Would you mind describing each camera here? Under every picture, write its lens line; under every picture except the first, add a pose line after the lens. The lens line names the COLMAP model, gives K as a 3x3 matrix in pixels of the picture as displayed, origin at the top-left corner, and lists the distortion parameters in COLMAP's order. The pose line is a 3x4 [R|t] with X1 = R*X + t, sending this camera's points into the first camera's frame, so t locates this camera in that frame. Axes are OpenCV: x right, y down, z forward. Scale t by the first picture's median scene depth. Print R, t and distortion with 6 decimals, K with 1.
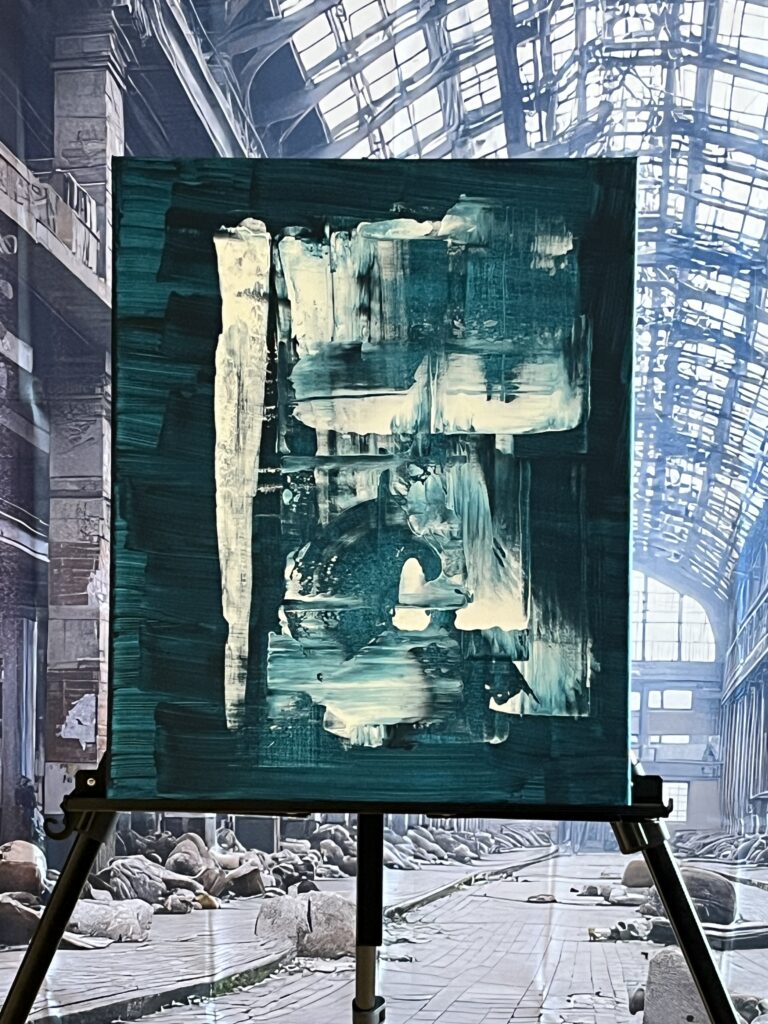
lens RADIAL K [[2041.4, 0, 429.8], [0, 2041.4, 487.8], [0, 0, 1]] dist [0.237780, -0.446019]
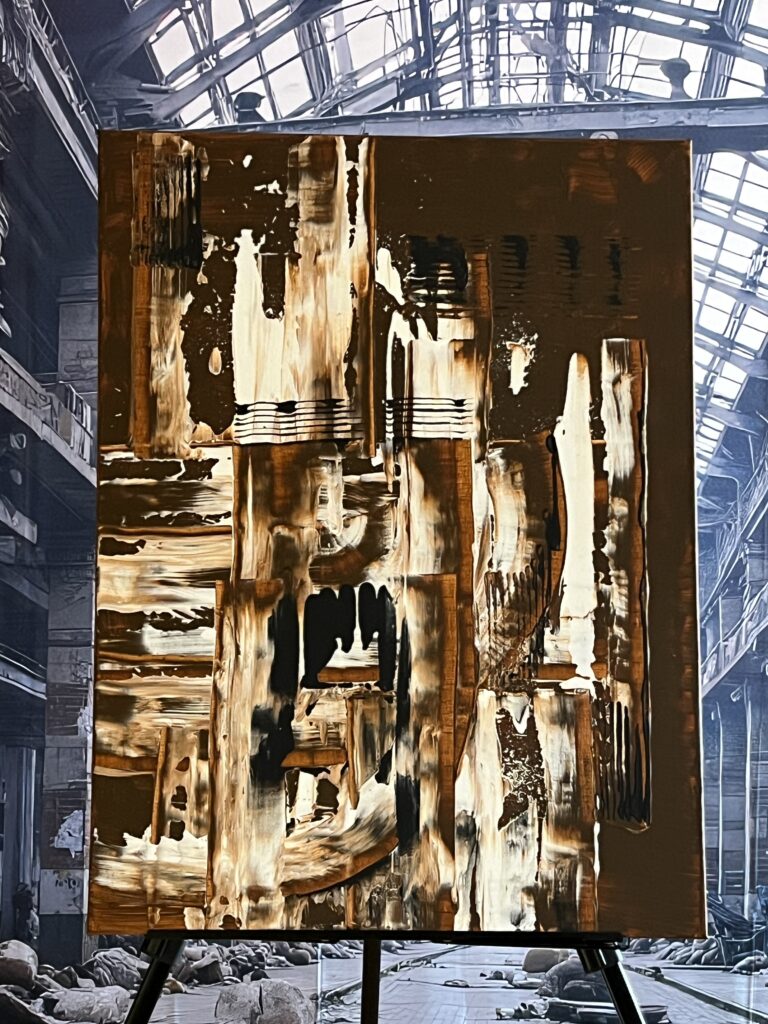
lens RADIAL K [[1972.2, 0, 384.0], [0, 1972.2, 512.0], [0, 0, 1]] dist [0.145132, -0.294378]
pose [[0.999927, -0.003720, 0.011454, 0.000501], [0.004502, 0.997606, -0.069008, 0.006831], [-0.011170, 0.069055, 0.997550, -0.167967]]
